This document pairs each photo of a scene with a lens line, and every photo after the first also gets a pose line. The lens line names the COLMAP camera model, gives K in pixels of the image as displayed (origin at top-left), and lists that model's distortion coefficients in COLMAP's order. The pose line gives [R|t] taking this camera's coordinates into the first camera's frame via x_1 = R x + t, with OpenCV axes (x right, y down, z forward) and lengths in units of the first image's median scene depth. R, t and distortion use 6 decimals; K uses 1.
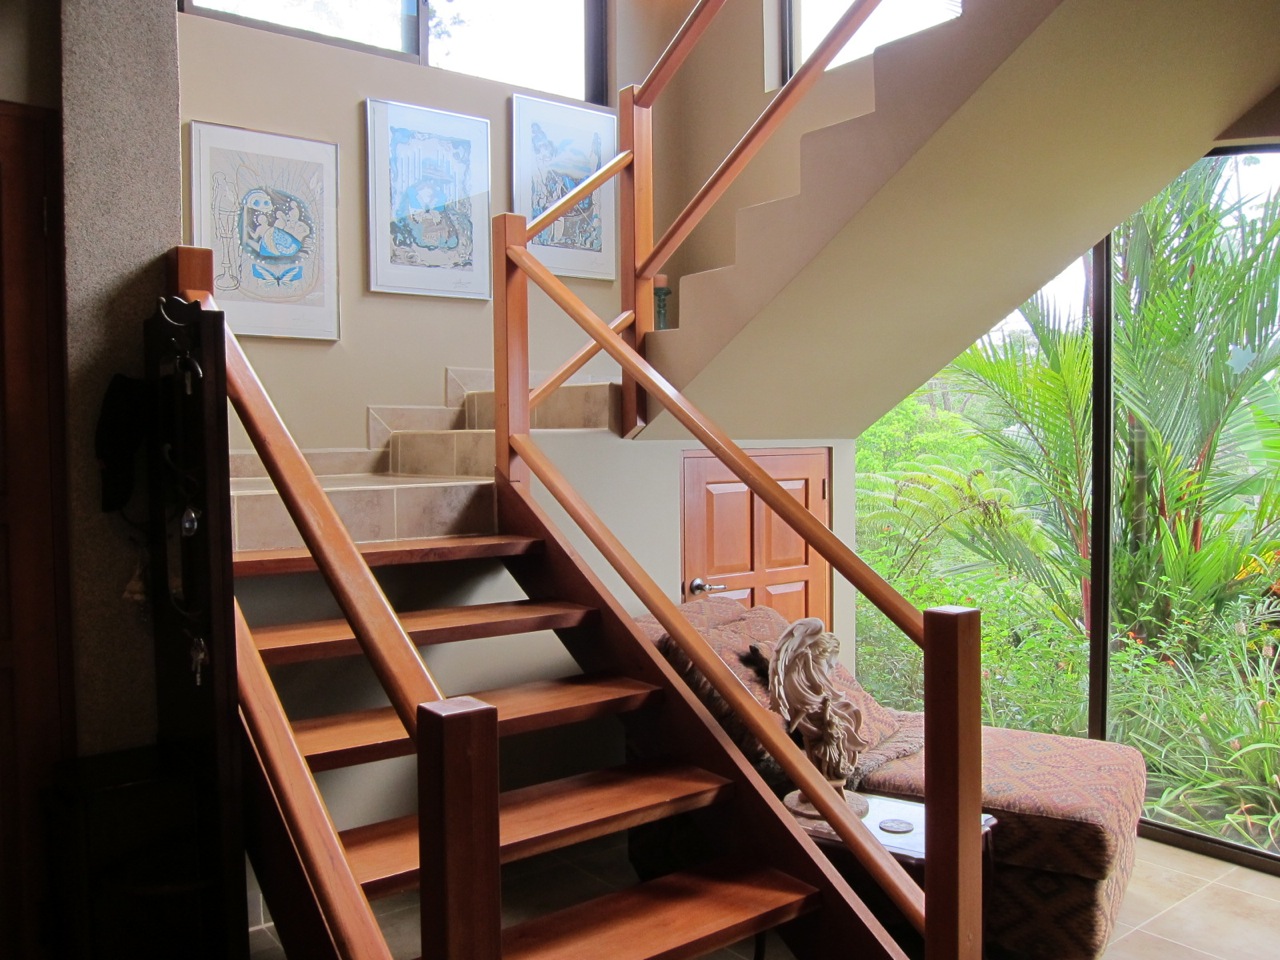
lens RADIAL K [[1068.7, 0, 648.2], [0, 1068.7, 472.4], [0, 0, 1]] dist [-0.063680, 0.024628]
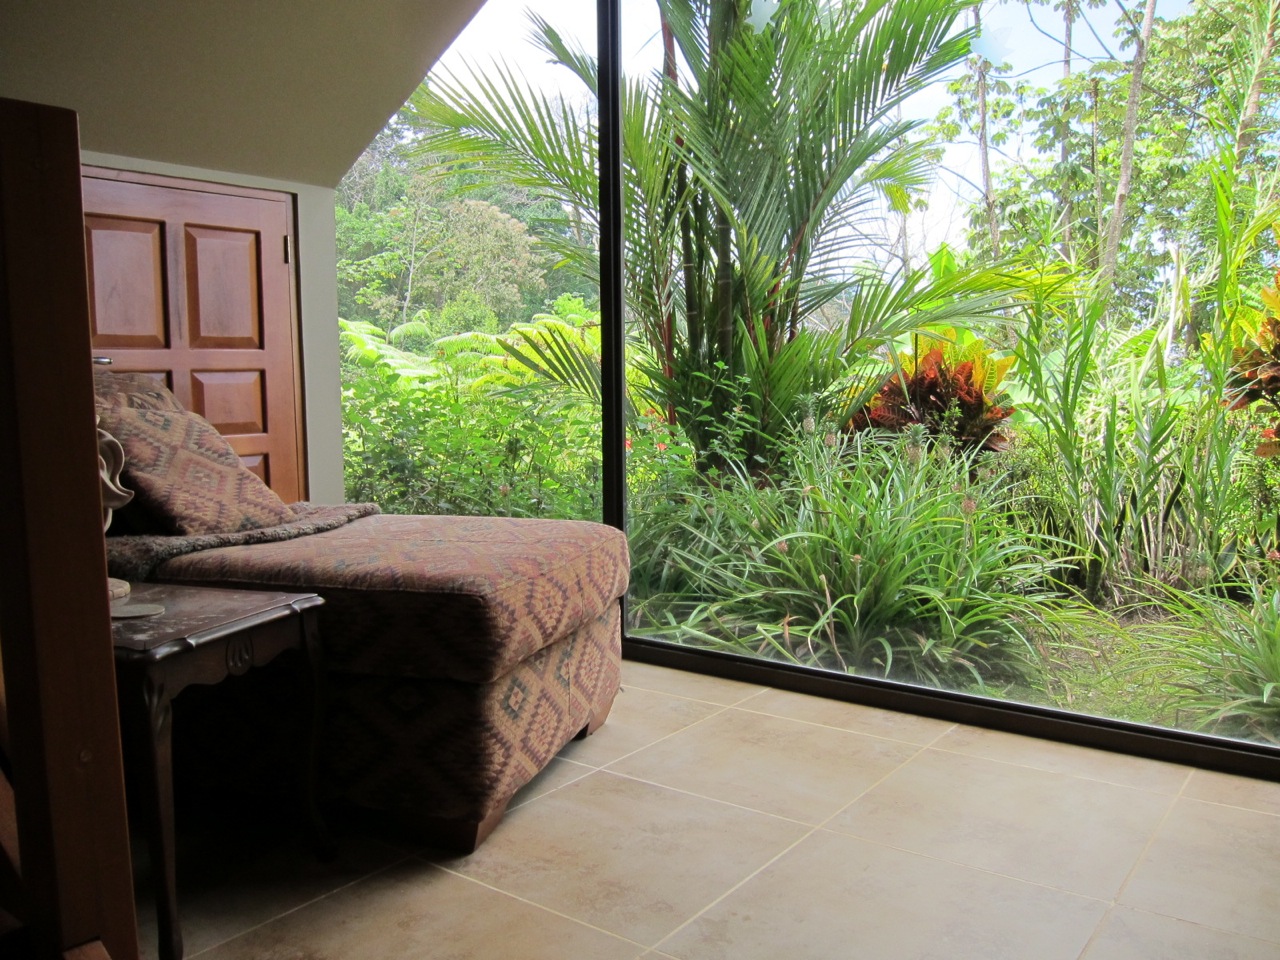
lens RADIAL K [[1068.7, 0, 635.7], [0, 1068.7, 488.3], [0, 0, 1]] dist [-0.063680, 0.024628]
pose [[0.967239, -0.027907, 0.252329, 0.257129], [0.009825, 0.997310, 0.072639, 0.160632], [-0.253677, -0.067780, 0.964911, 0.259004]]
